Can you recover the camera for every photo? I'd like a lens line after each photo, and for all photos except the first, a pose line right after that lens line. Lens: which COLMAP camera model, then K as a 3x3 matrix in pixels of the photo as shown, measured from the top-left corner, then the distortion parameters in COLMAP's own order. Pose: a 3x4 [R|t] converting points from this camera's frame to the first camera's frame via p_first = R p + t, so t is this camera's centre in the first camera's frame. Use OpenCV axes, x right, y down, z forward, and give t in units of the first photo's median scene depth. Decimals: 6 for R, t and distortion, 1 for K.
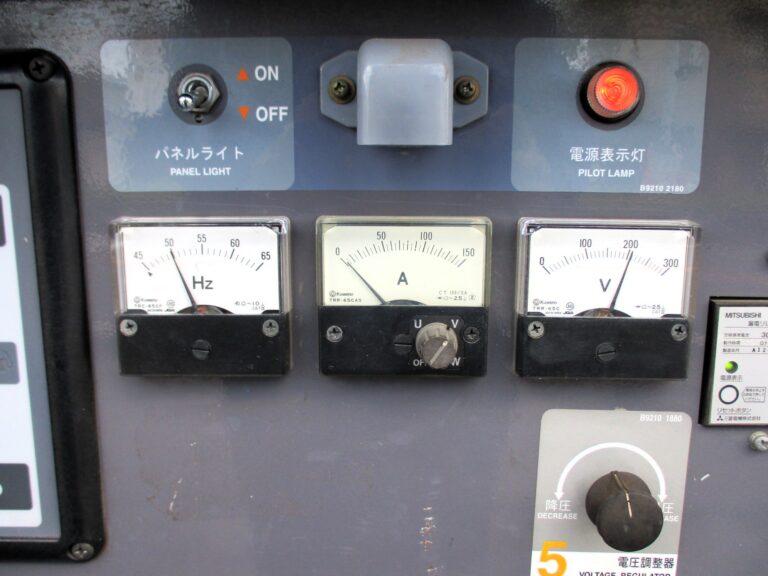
lens RADIAL K [[613.1, 0, 384.0], [0, 613.1, 288.0], [0, 0, 1]] dist [-0.040695, -0.001722]
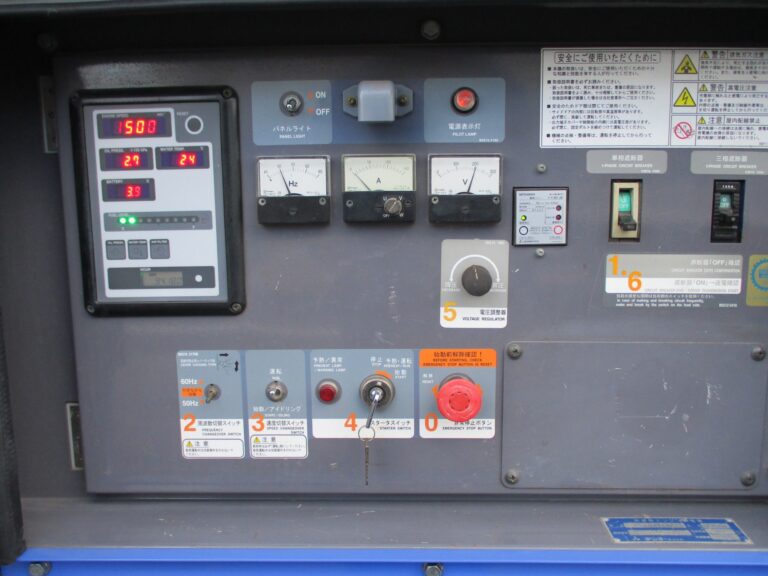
lens RADIAL K [[654.6, 0, 384.0], [0, 654.6, 288.0], [0, 0, 1]] dist [-0.035932, -0.000278]
pose [[0.999786, -0.011751, -0.017050, 0.090027], [0.011240, 0.999495, -0.029726, 0.475144], [0.017391, 0.029528, 0.999413, -1.503965]]
